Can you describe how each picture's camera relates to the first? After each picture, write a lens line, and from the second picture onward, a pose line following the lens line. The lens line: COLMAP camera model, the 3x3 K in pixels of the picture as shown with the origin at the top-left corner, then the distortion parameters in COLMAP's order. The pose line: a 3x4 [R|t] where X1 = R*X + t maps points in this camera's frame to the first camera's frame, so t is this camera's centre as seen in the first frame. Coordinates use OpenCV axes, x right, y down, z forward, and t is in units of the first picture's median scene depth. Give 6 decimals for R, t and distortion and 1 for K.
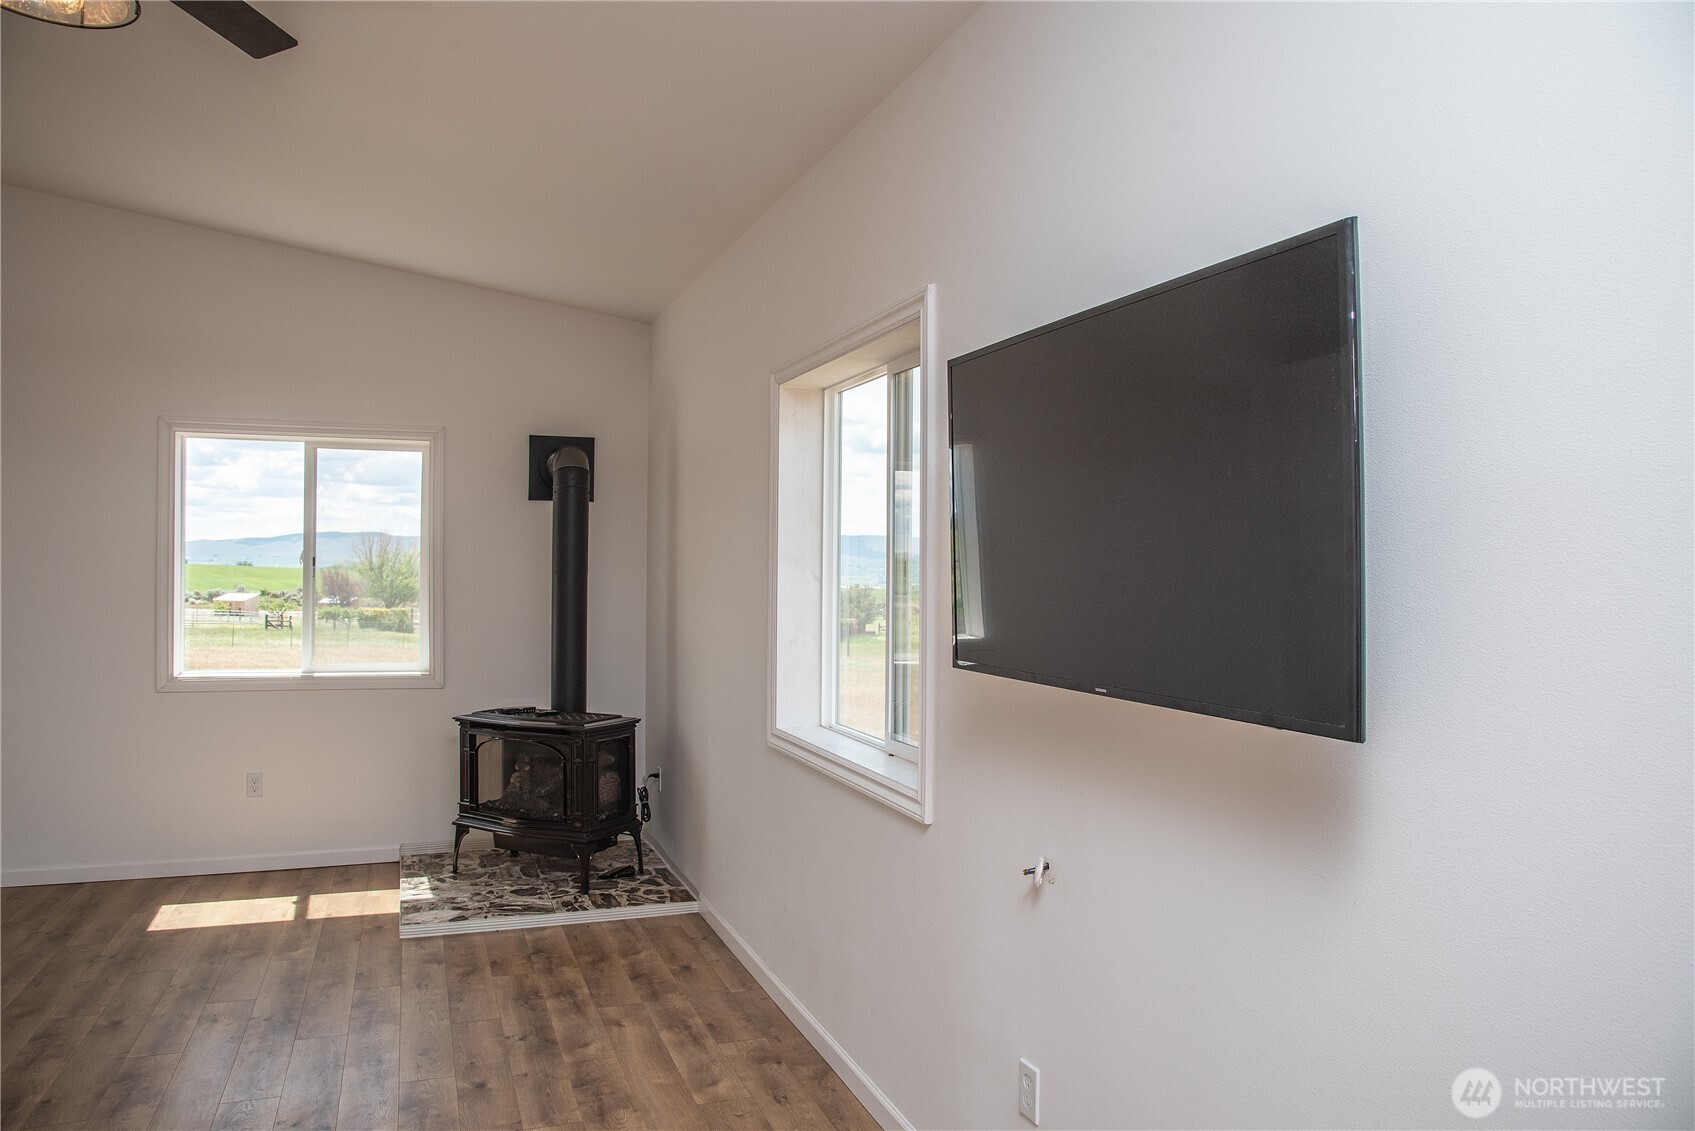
lens RADIAL K [[1156.0, 0, 851.9], [0, 1156.0, 564.0], [0, 0, 1]] dist [-0.066473, 0.005216]
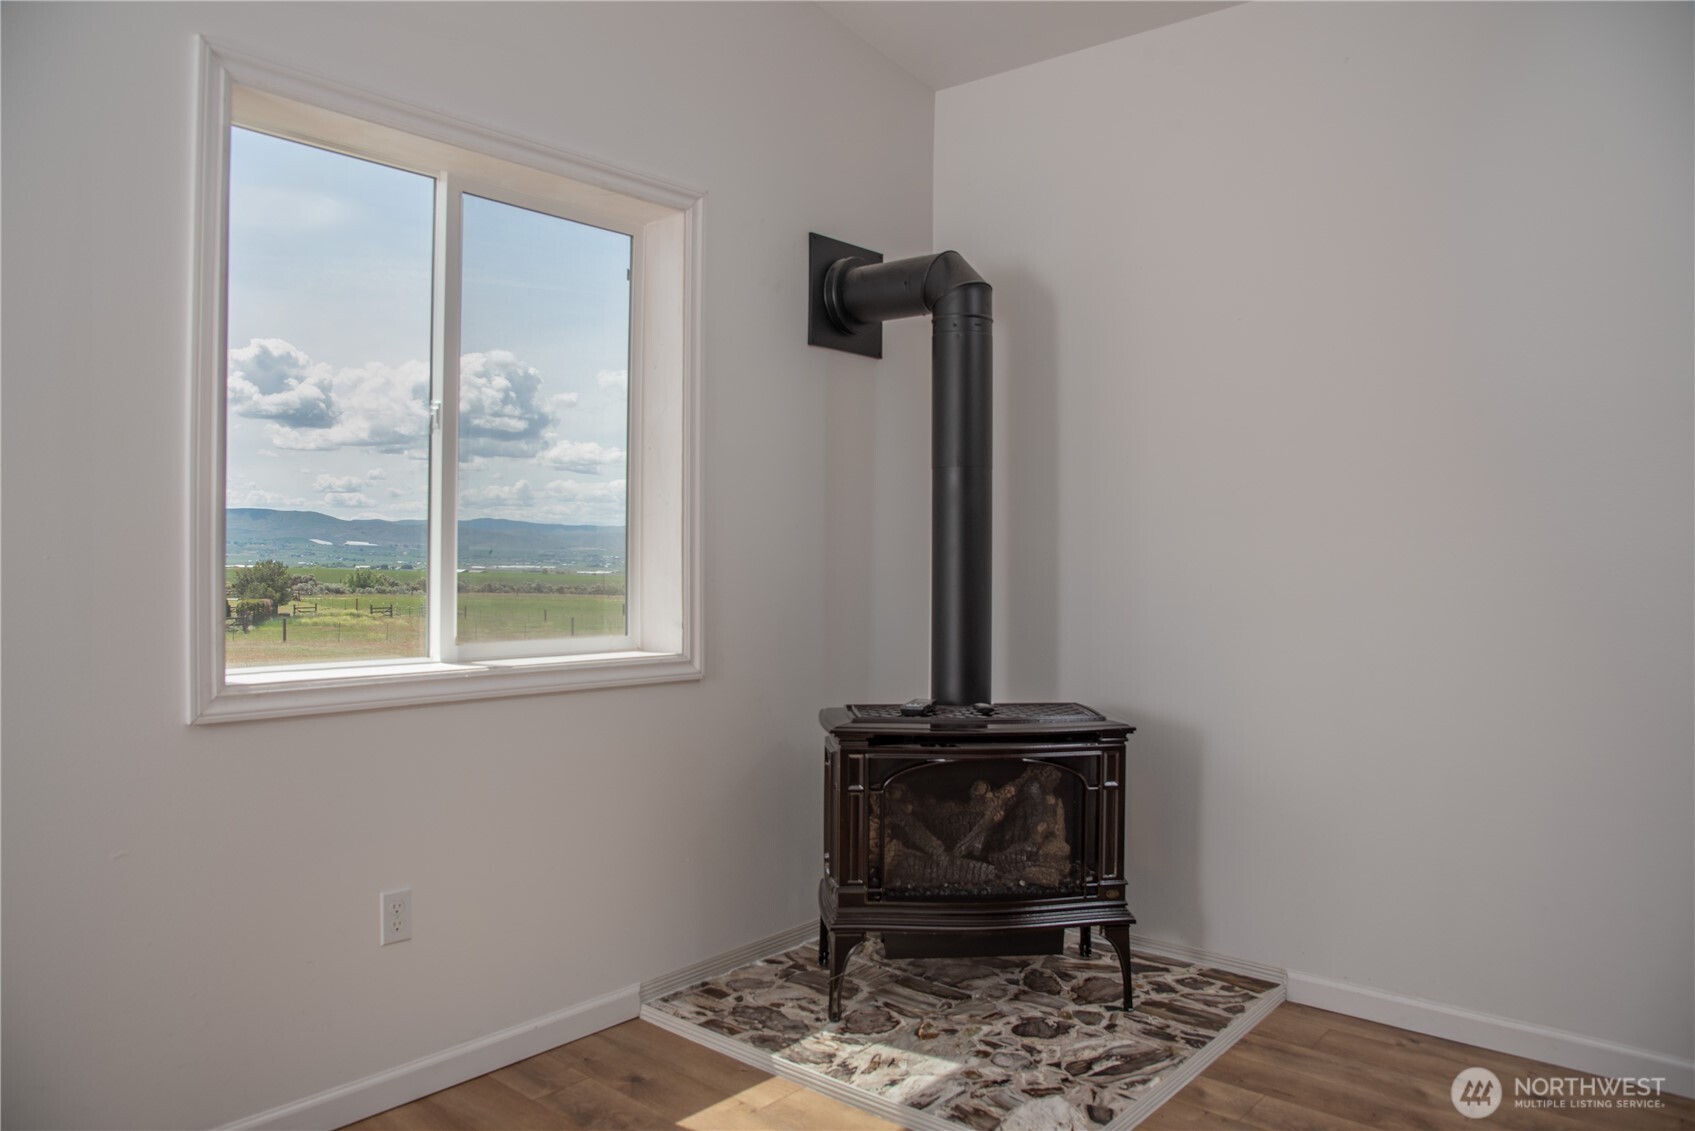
lens RADIAL K [[1156.0, 0, 845.0], [0, 1156.0, 561.8], [0, 0, 1]] dist [-0.066473, 0.005216]
pose [[0.876140, -0.009564, 0.481962, -0.632702], [0.000566, 0.999823, 0.018811, 0.048852], [-0.482056, -0.016208, 0.875990, 0.562178]]
